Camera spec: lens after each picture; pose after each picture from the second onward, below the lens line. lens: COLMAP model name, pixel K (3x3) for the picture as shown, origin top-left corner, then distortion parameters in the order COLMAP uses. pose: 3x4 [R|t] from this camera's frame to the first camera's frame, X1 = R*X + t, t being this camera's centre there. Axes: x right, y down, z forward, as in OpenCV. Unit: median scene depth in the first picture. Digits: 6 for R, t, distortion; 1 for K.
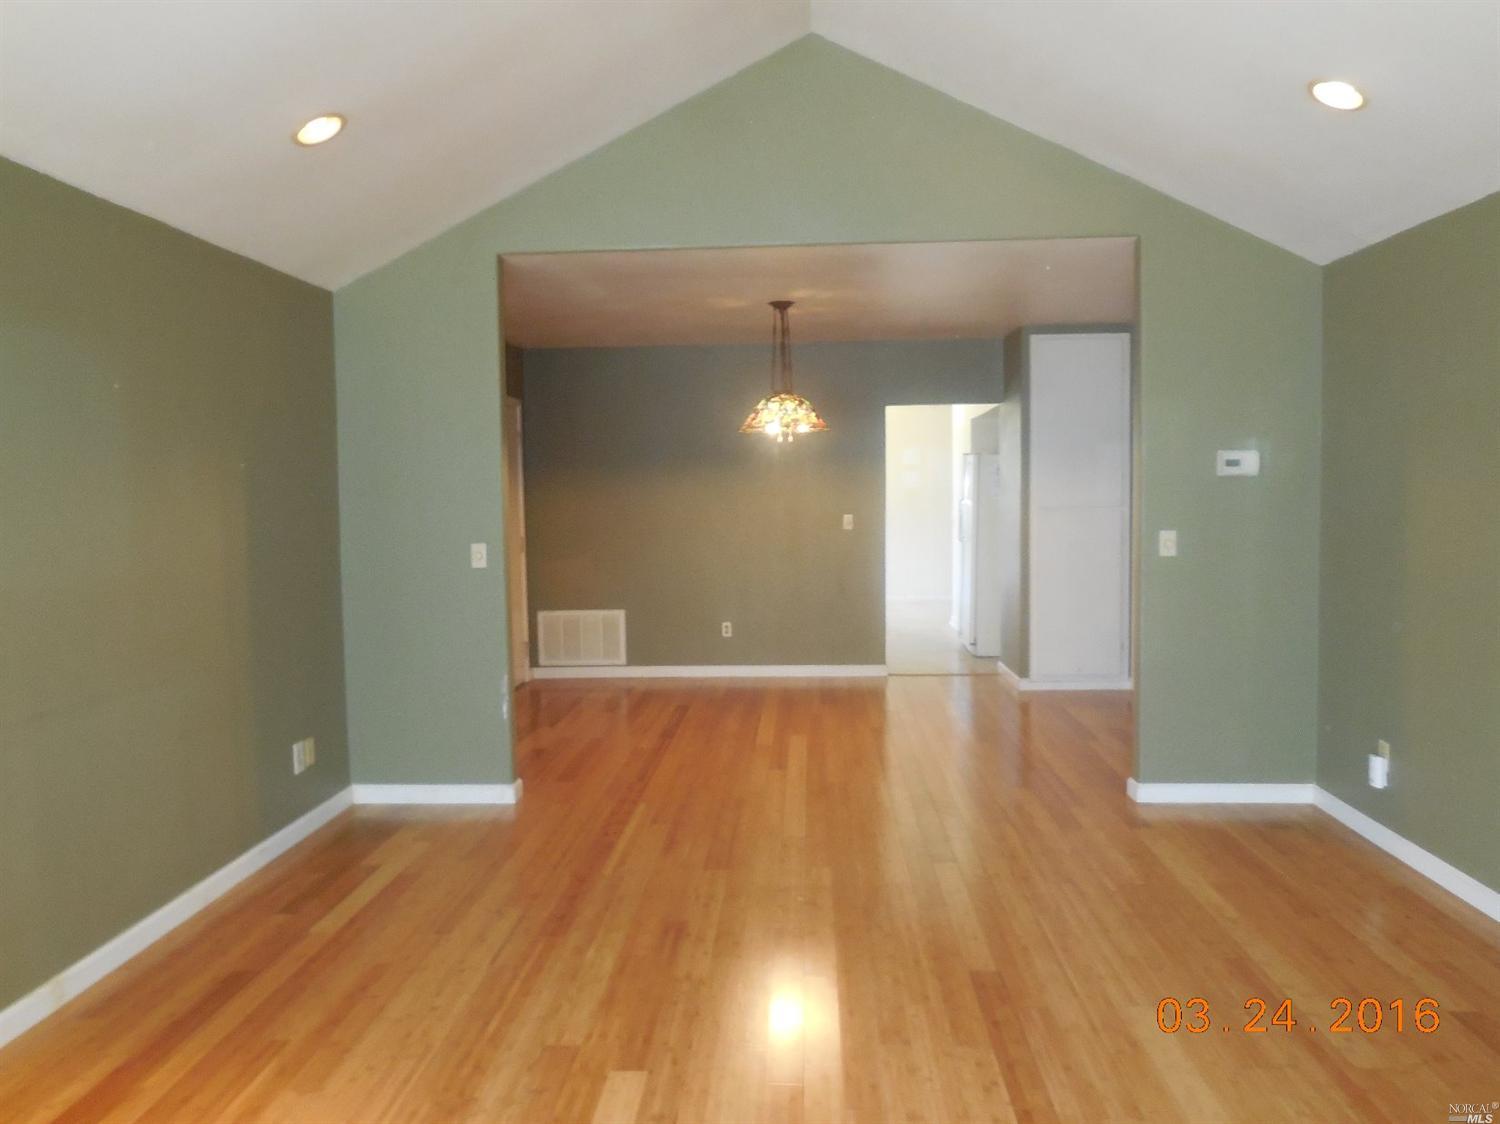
lens RADIAL K [[1143.9, 0, 757.7], [0, 1143.9, 563.2], [0, 0, 1]] dist [-0.003306, 0.005406]
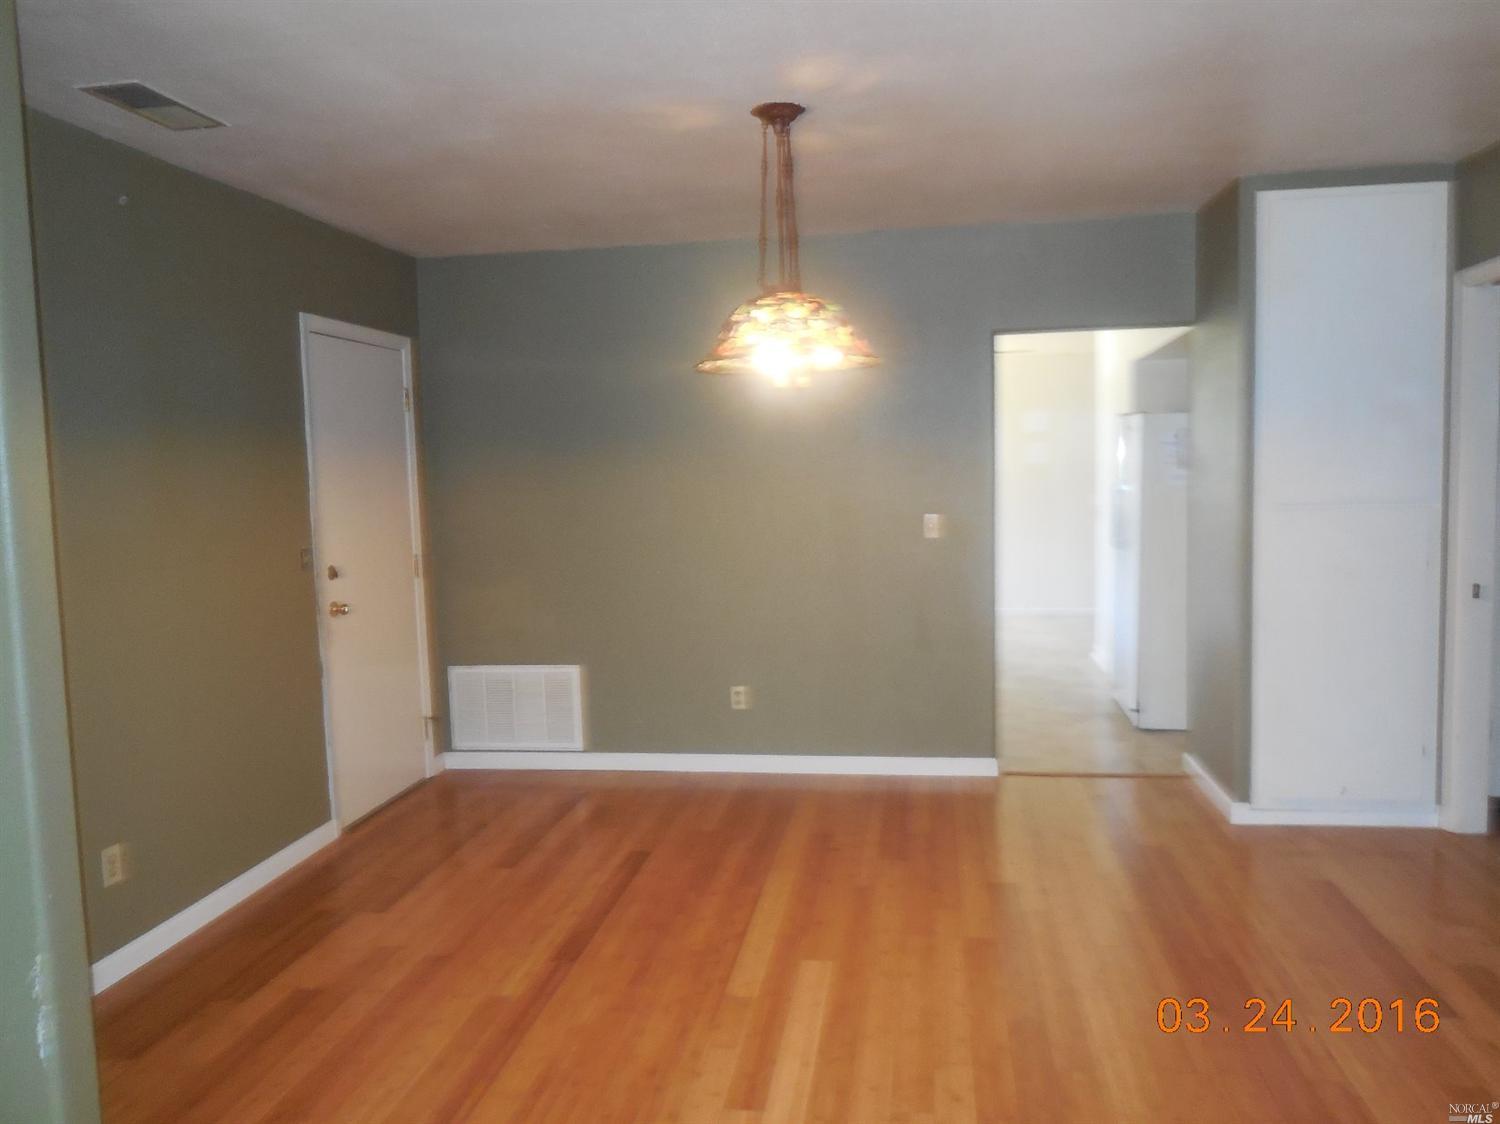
lens RADIAL K [[1106.3, 0, 750.0], [0, 1106.3, 562.0], [0, 0, 1]] dist [-0.034418, 0.002391]
pose [[0.993383, -0.004423, -0.114761, 0.049504], [0.007444, 0.999637, 0.025909, -0.032456], [0.114604, -0.026591, 0.993055, 0.402736]]
